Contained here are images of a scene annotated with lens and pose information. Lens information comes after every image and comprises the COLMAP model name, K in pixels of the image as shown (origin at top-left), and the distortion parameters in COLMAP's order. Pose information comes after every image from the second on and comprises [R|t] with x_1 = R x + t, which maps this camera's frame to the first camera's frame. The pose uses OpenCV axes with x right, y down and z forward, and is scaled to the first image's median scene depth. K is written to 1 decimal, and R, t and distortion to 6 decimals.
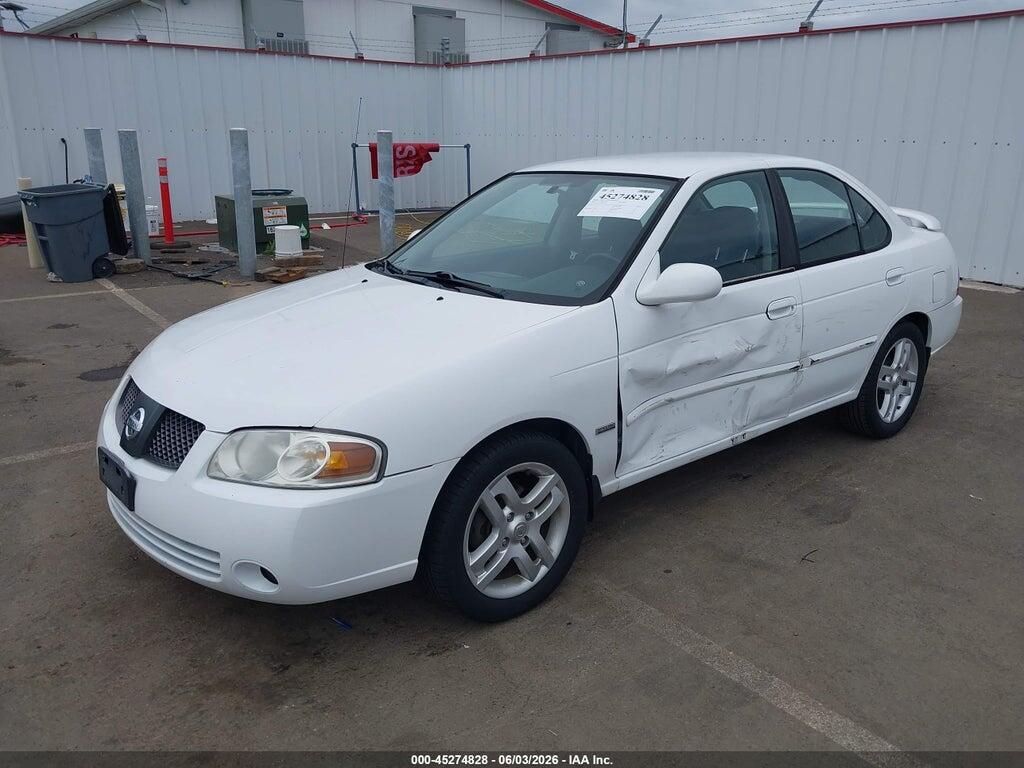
lens RADIAL K [[804.5, 0, 552.1], [0, 804.5, 370.7], [0, 0, 1]] dist [0.004958, -0.016659]
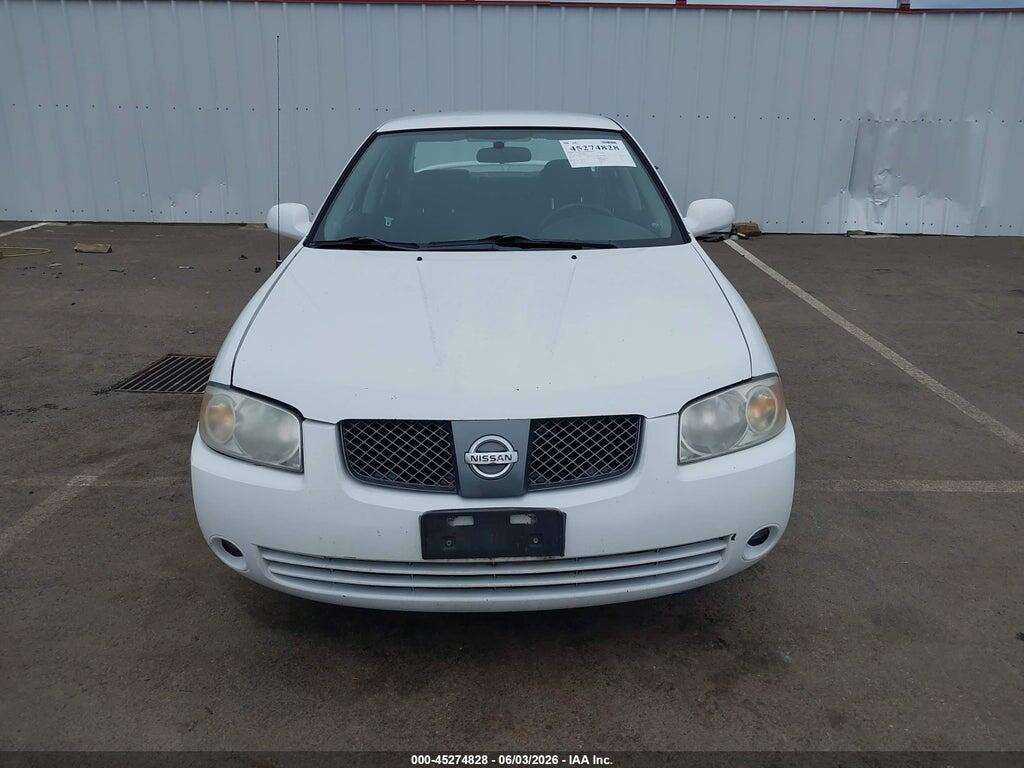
lens RADIAL K [[804.5, 0, 509.8], [0, 804.5, 388.4], [0, 0, 1]] dist [0.004958, -0.016659]
pose [[0.653678, -0.237655, 0.718488, -0.843799], [0.207992, 0.969268, 0.131375, -0.074437], [-0.727629, 0.063563, 0.683019, 0.390254]]
